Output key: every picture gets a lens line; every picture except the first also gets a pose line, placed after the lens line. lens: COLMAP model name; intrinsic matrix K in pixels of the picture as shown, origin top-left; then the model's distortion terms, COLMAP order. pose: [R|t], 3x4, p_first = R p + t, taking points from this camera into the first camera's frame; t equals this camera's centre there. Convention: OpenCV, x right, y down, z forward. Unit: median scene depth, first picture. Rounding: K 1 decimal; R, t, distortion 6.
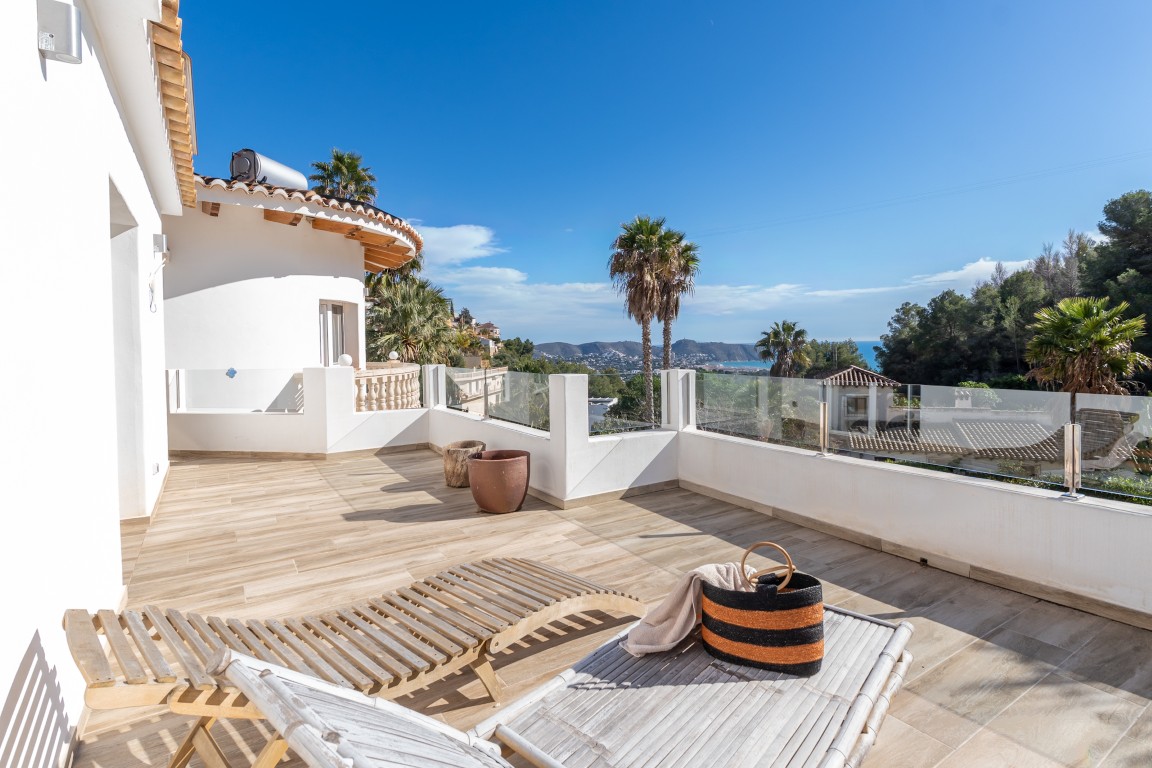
lens RADIAL K [[569.8, 0, 572.3], [0, 569.8, 357.1], [0, 0, 1]] dist [0.002157, 0.000137]
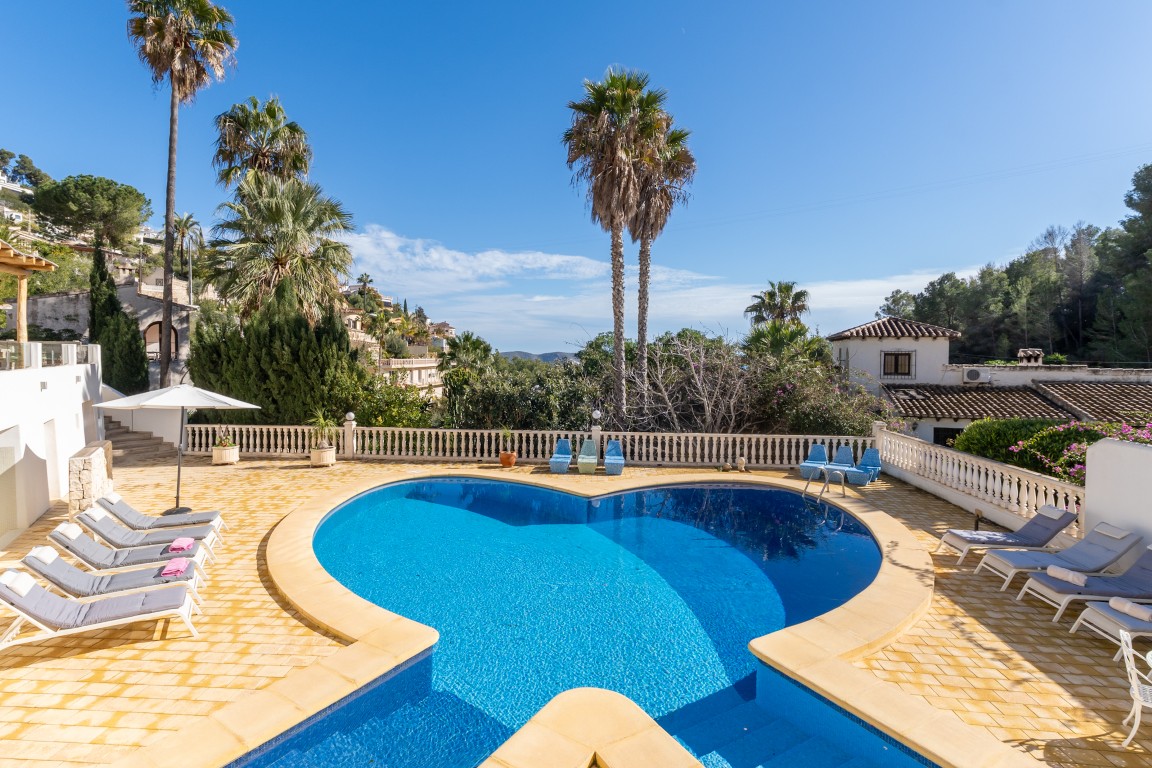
lens RADIAL K [[571.7, 0, 557.3], [0, 571.7, 373.7], [0, 0, 1]] dist [0.004506, -0.000584]
pose [[0.998846, 0.022158, 0.042605, 0.025823], [-0.022540, 0.999710, 0.008514, 0.092048], [-0.042404, -0.009464, 0.999056, 0.253391]]
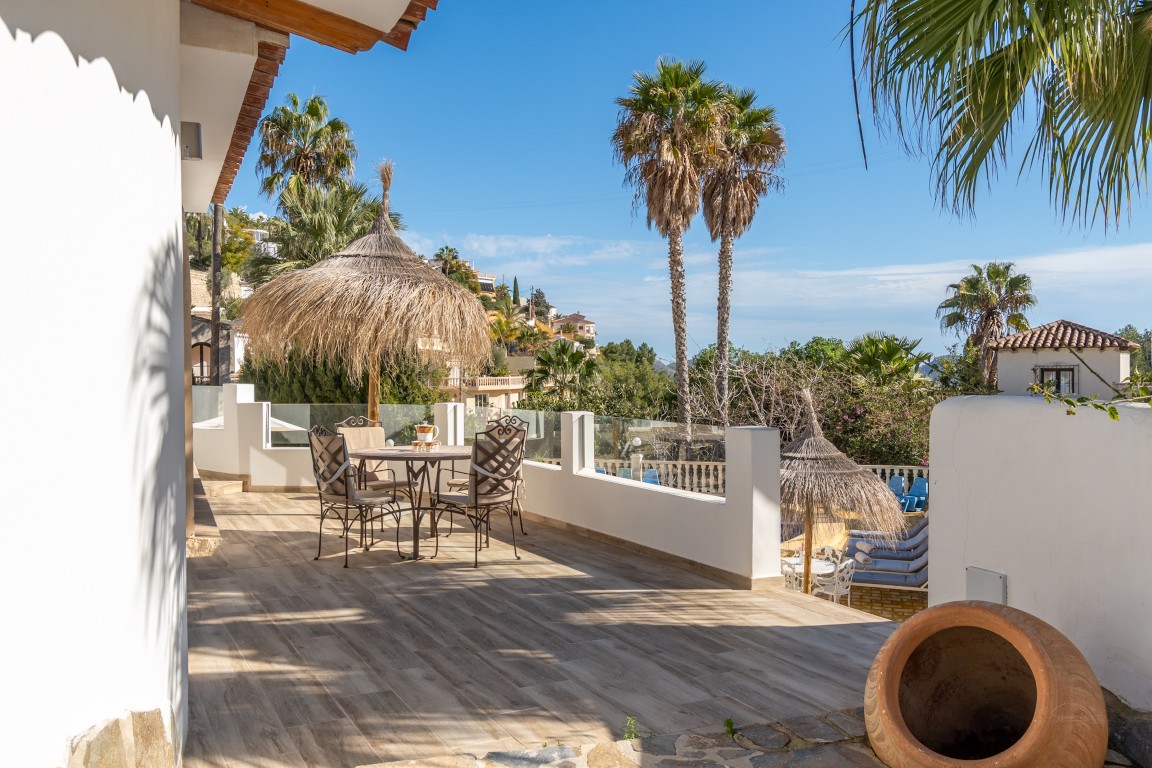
lens RADIAL K [[1008.3, 0, 576.0], [0, 1008.3, 384.0], [0, 0, 1]] dist [-0.001164, -0.002056]
pose [[0.985932, 0.013346, -0.166613, 0.172610], [-0.013719, 0.999905, -0.001090, 0.085810], [0.166583, 0.003360, 0.986022, -0.074918]]
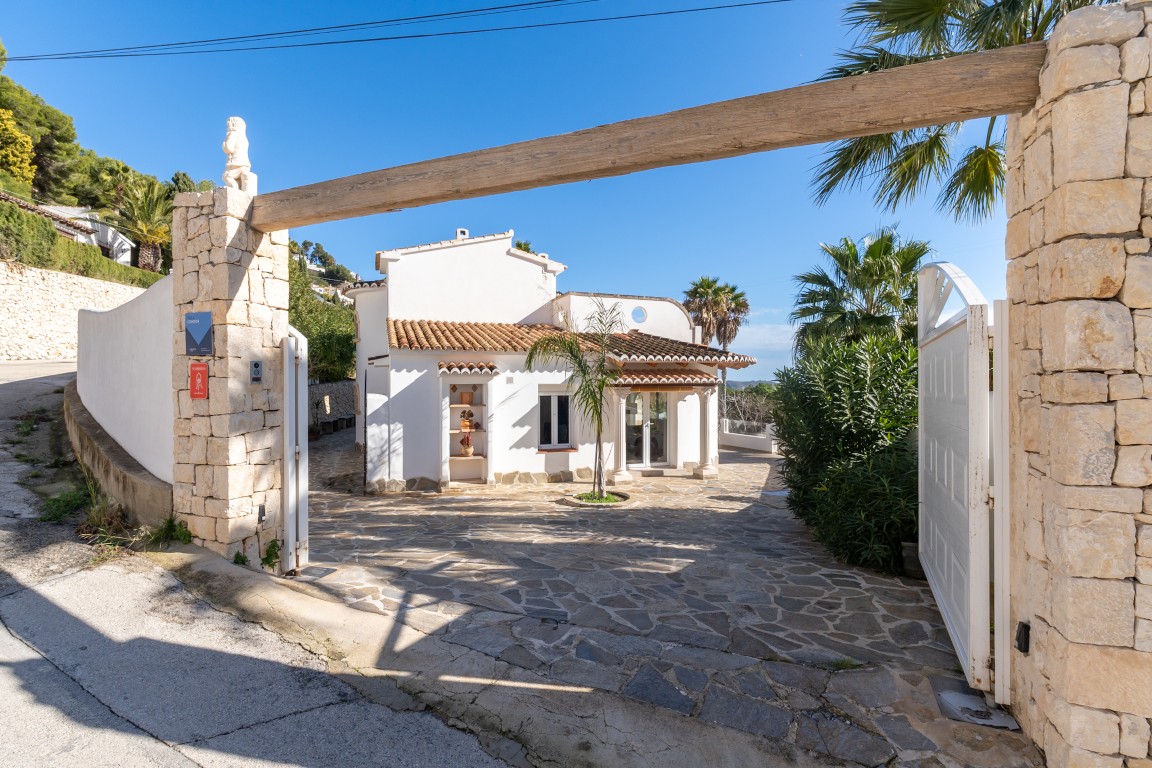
lens RADIAL K [[560.2, 0, 576.0], [0, 560.2, 384.0], [0, 0, 1]] dist [0.004474, 0.000364]
pose [[0.974044, 0.016528, -0.225754, 0.108543], [-0.021173, 0.999611, -0.018171, 0.068431], [0.225366, 0.022479, 0.974015, -0.467893]]
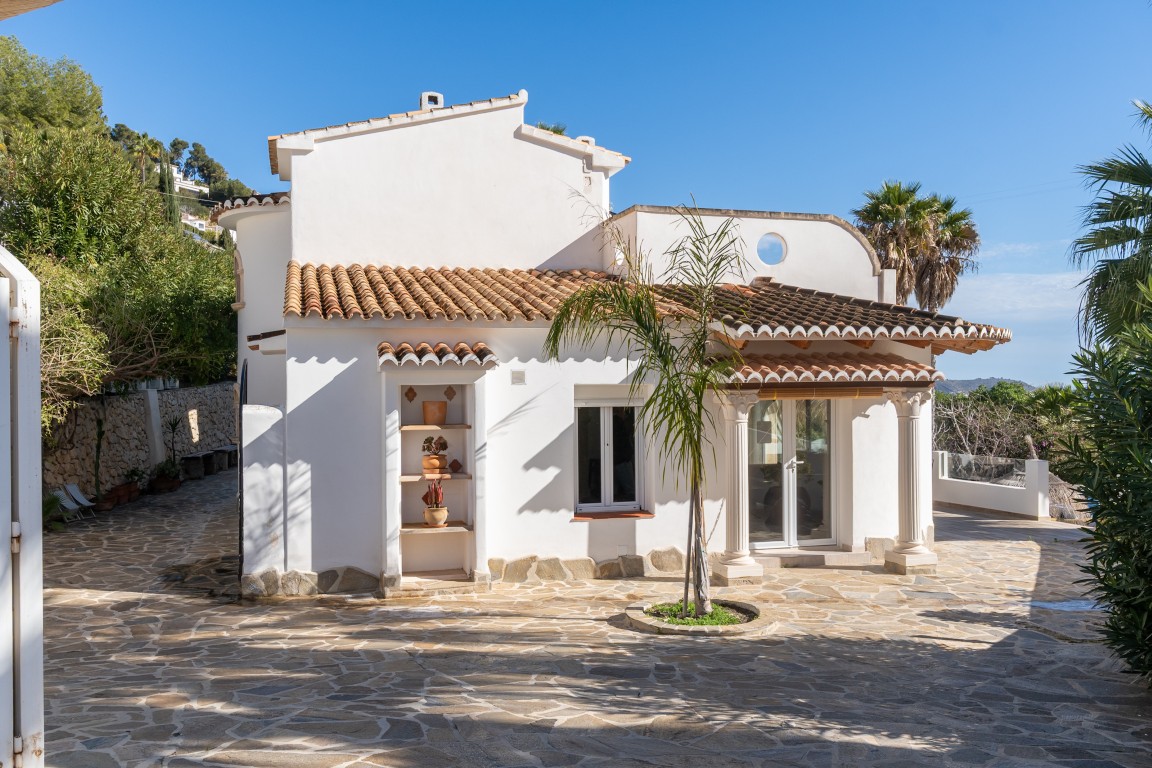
lens RADIAL K [[1008.3, 0, 576.0], [0, 1008.3, 384.0], [0, 0, 1]] dist [-0.001164, -0.002056]
pose [[0.954718, 0.009920, -0.297346, 0.101655], [-0.016504, 0.999671, -0.019639, 0.068713], [0.297053, 0.023657, 0.954568, -0.434904]]
